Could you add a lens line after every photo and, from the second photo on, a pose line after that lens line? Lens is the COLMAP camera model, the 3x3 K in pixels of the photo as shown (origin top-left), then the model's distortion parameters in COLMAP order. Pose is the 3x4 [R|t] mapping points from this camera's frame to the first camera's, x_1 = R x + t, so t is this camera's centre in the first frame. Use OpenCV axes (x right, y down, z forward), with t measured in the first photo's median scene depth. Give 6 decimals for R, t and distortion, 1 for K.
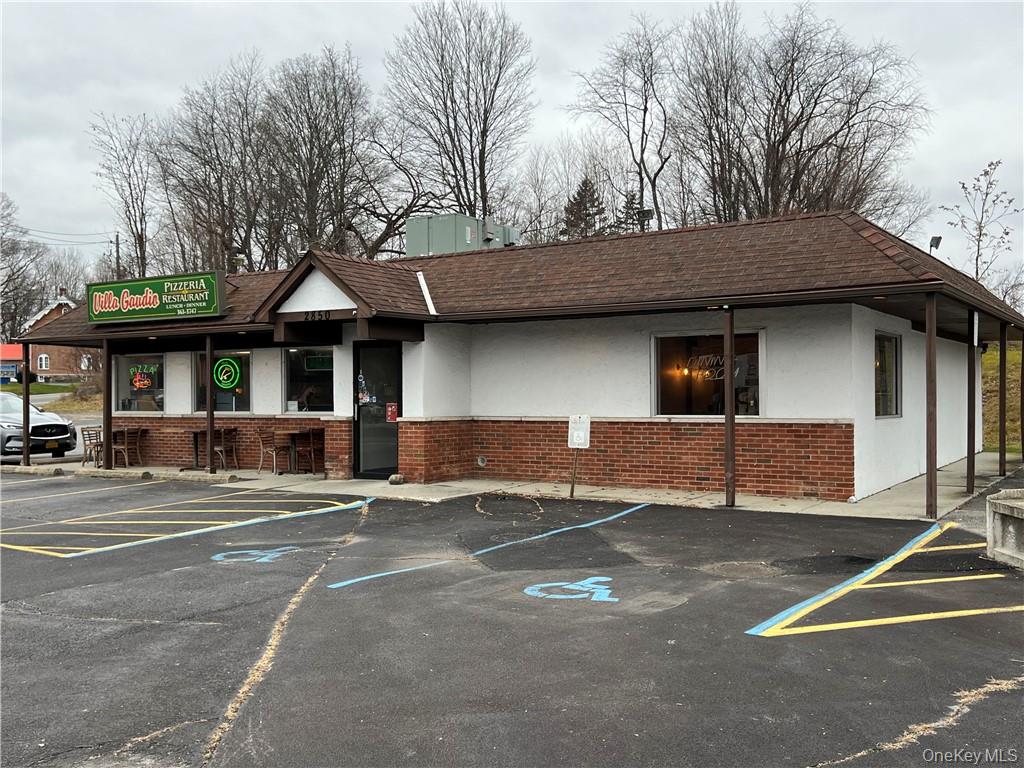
lens RADIAL K [[1022.3, 0, 516.1], [0, 1022.3, 387.7], [0, 0, 1]] dist [0.040182, 0.000000]
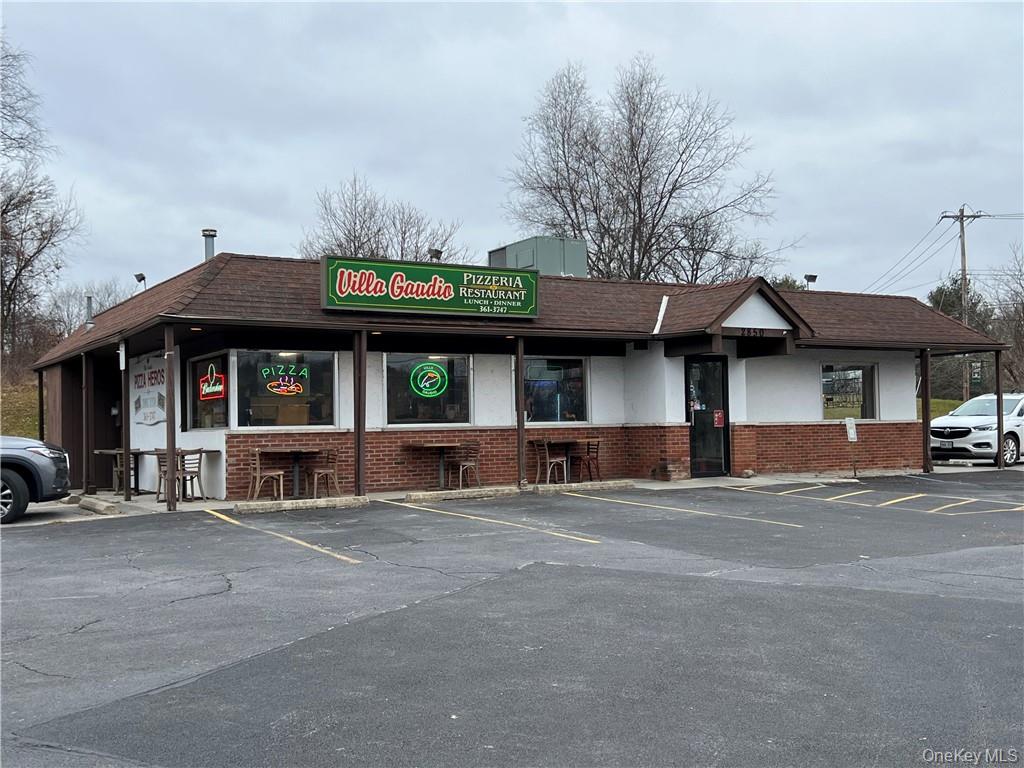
lens RADIAL K [[1083.8, 0, 508.8], [0, 1083.8, 382.5], [0, 0, 1]] dist [0.069077, 0.000000]
pose [[0.466991, 0.033361, 0.883632, -1.209550], [0.005192, 0.999167, -0.040466, 0.029403], [-0.884247, 0.023485, 0.466429, 0.578530]]
